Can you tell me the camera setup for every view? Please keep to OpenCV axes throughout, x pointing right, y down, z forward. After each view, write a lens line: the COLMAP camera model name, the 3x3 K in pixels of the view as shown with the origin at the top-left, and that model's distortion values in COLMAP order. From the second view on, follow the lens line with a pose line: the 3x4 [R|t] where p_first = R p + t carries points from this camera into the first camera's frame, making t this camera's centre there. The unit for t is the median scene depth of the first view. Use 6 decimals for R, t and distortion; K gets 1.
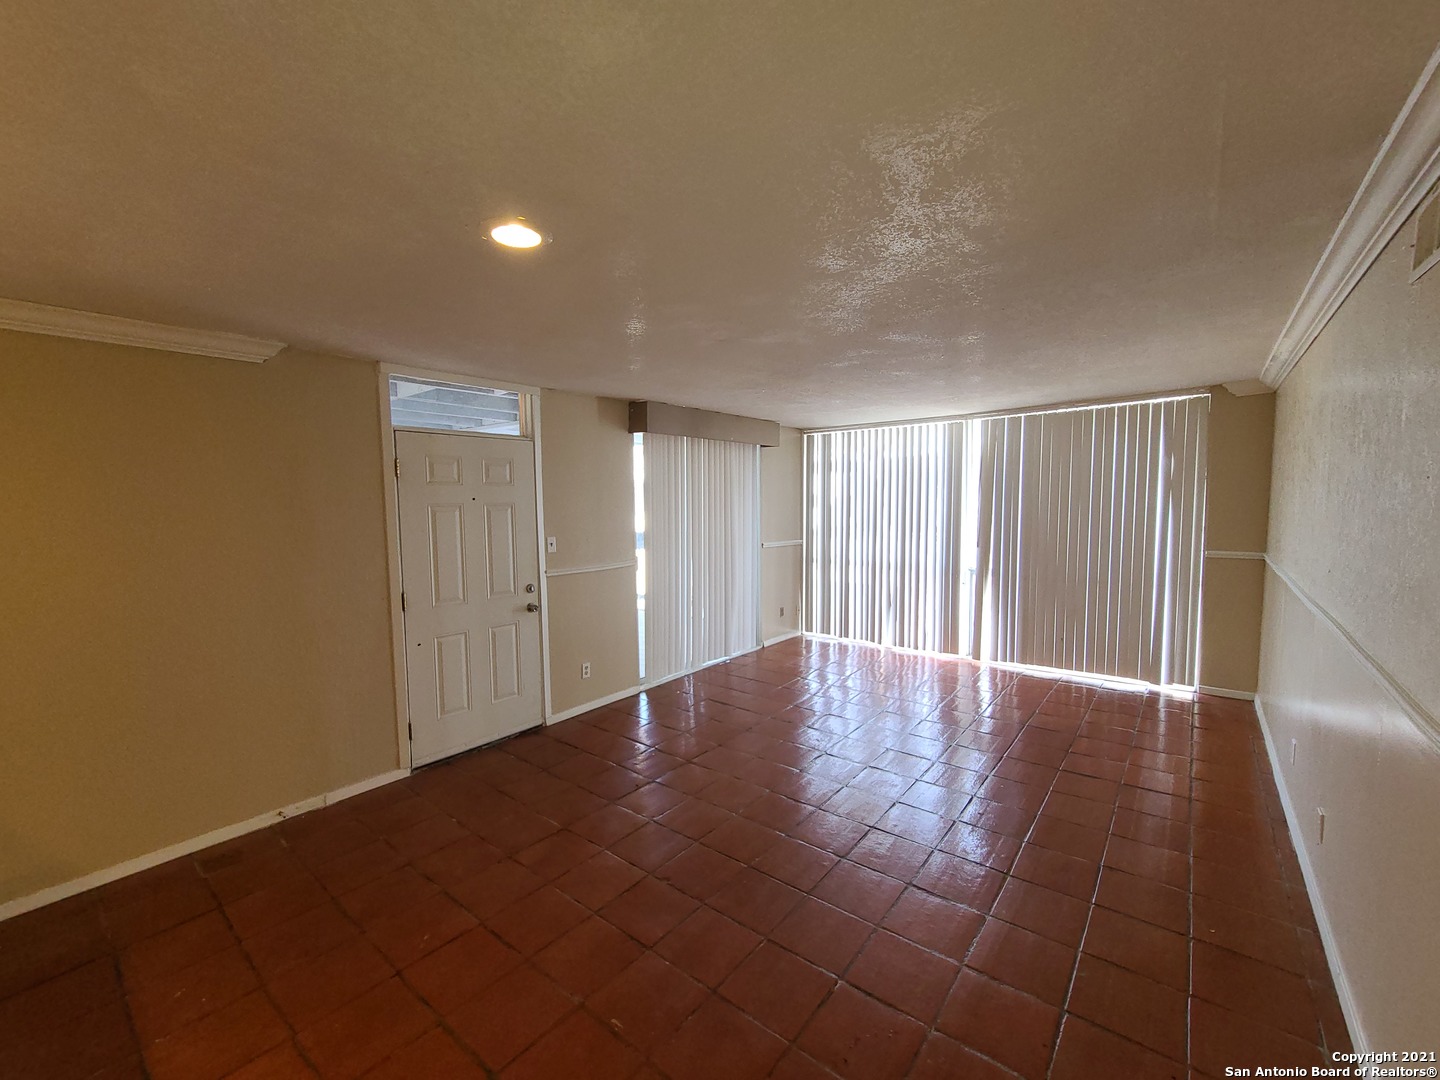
lens RADIAL K [[587.3, 0, 725.8], [0, 587.3, 539.8], [0, 0, 1]] dist [-0.003409, 0.000136]
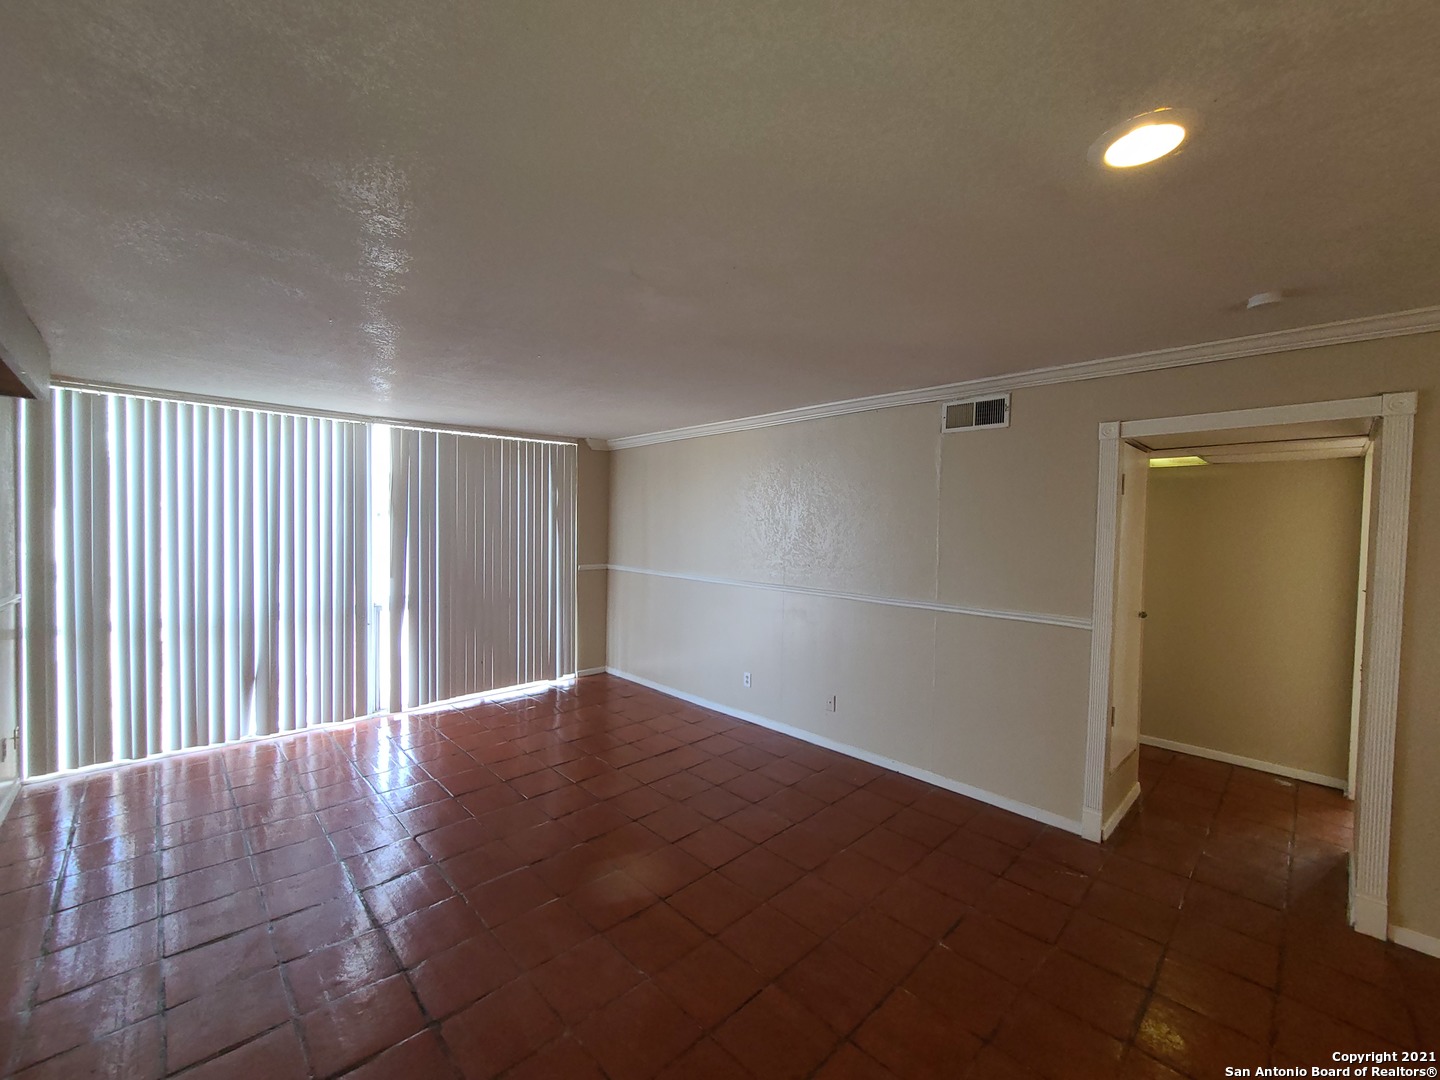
lens RADIAL K [[587.3, 0, 721.5], [0, 587.3, 544.2], [0, 0, 1]] dist [-0.003409, 0.000136]
pose [[0.131401, -0.015137, 0.991214, -0.382737], [0.052810, 0.998570, 0.008249, -0.019892], [-0.989922, 0.051262, 0.132012, 0.475573]]
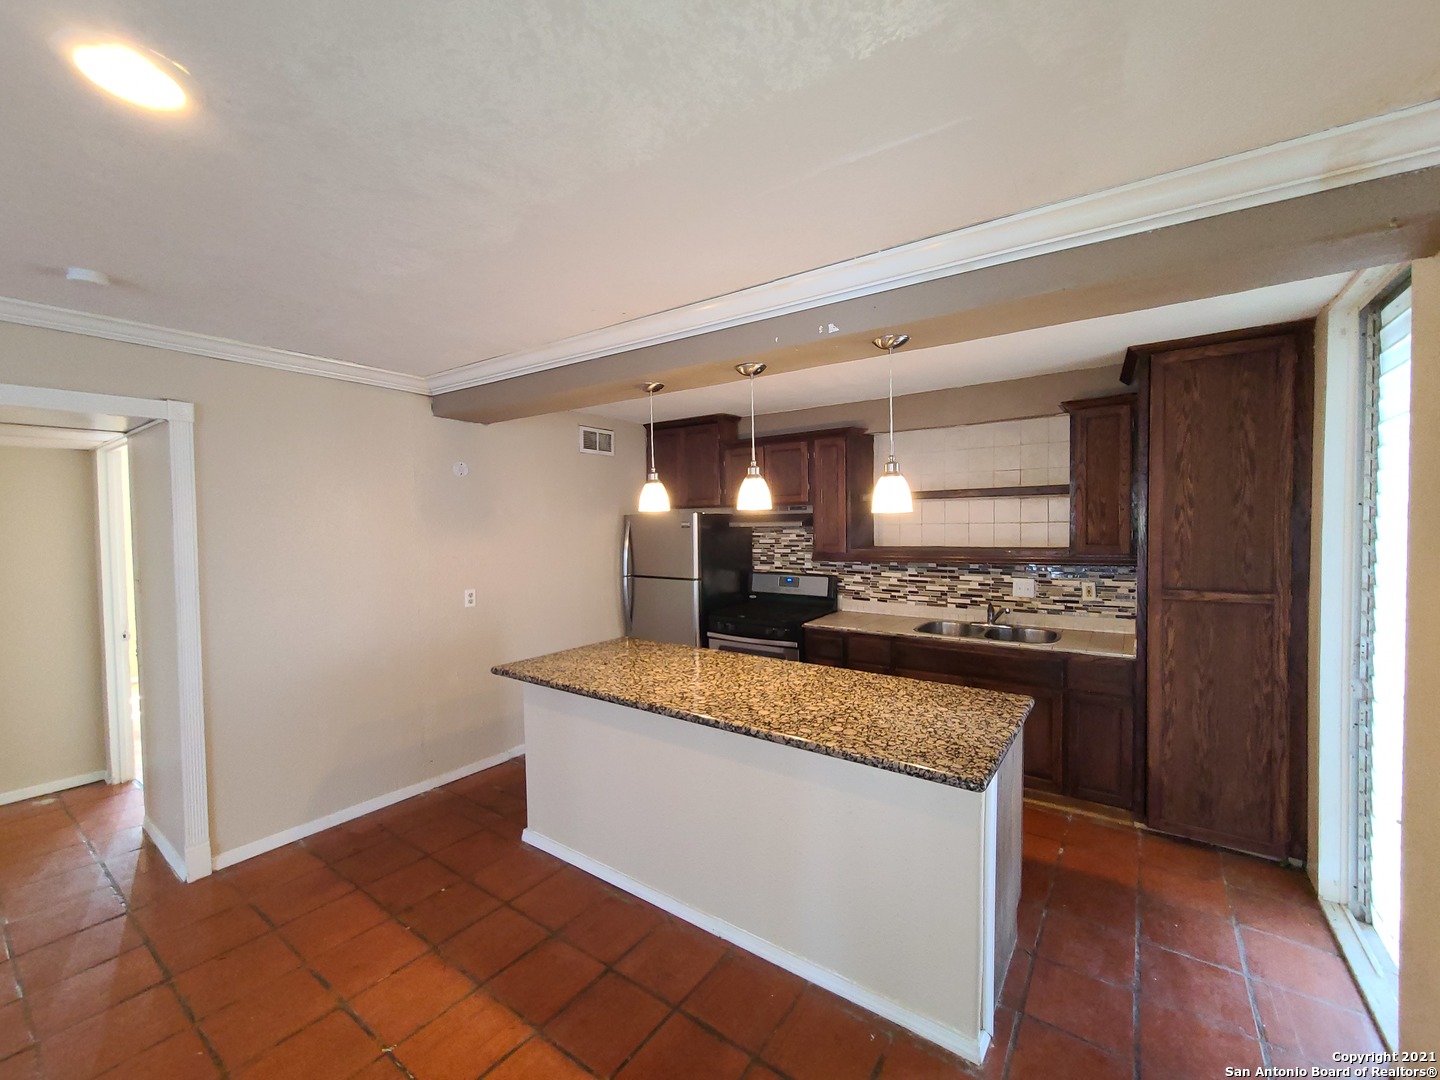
lens RADIAL K [[587.3, 0, 720.2], [0, 587.3, 539.0], [0, 0, 1]] dist [-0.003409, 0.000136]
pose [[-0.998255, 0.030185, -0.050748, -0.310582], [0.024471, 0.993667, 0.109672, -0.029693], [0.053737, 0.108238, -0.992672, 0.559687]]
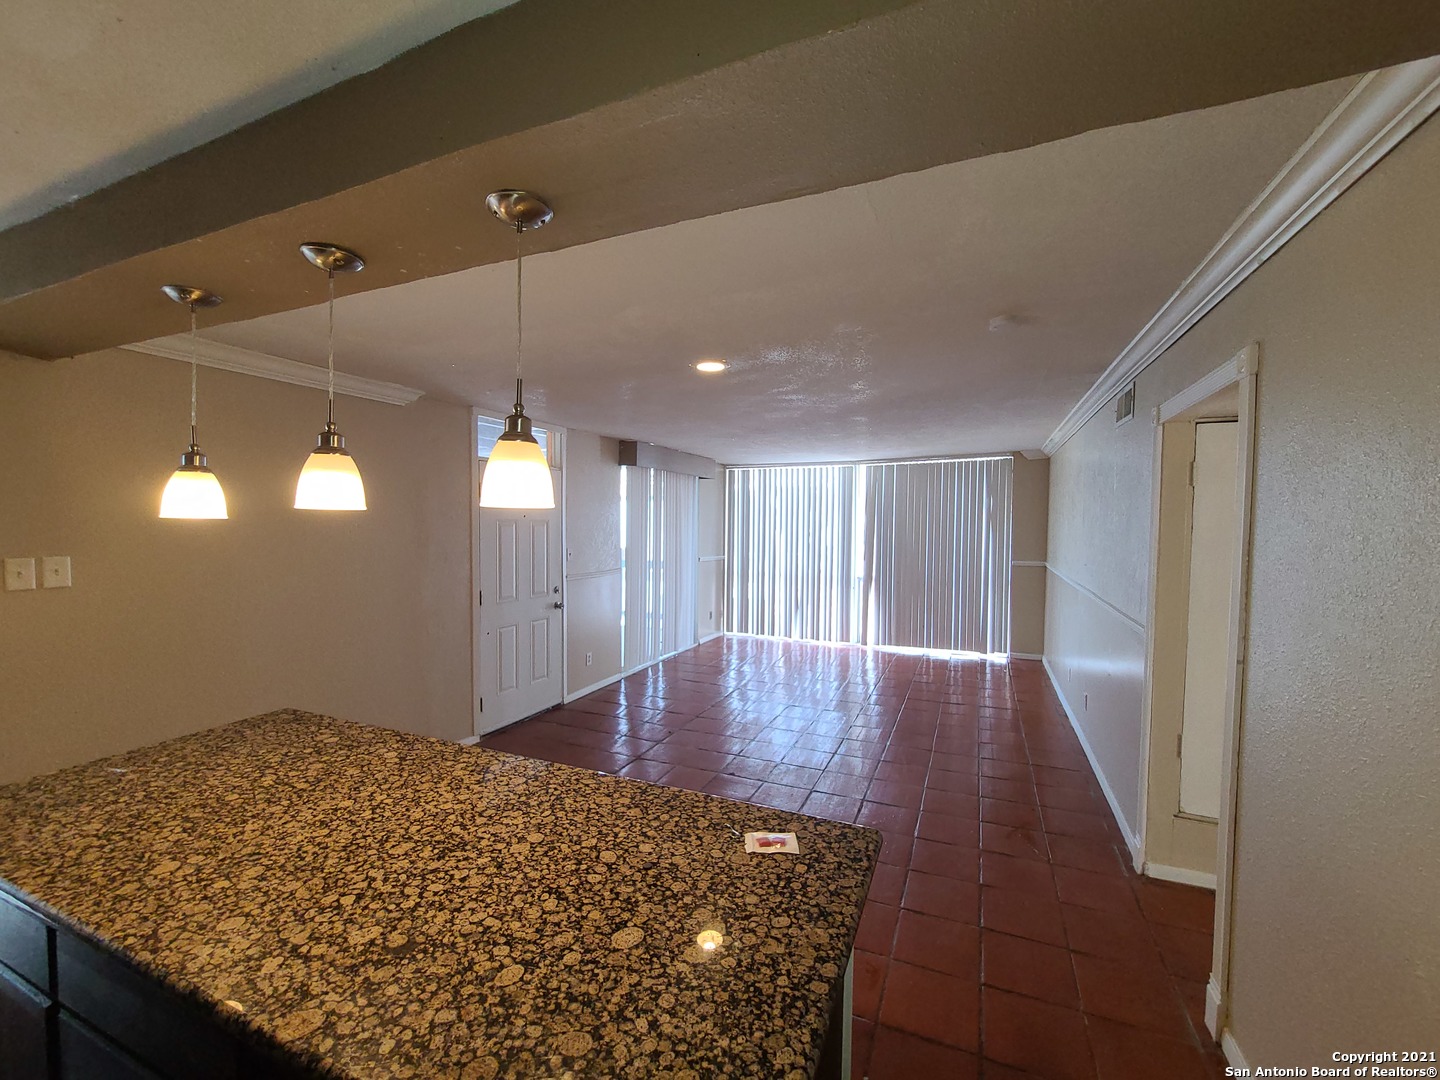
lens RADIAL K [[587.3, 0, 724.4], [0, 587.3, 538.8], [0, 0, 1]] dist [-0.003409, 0.000136]
pose [[0.963920, 0.010823, 0.265972, -0.261599], [0.000785, 0.999053, -0.043496, 0.024420], [-0.266191, 0.042135, 0.962999, -0.225491]]
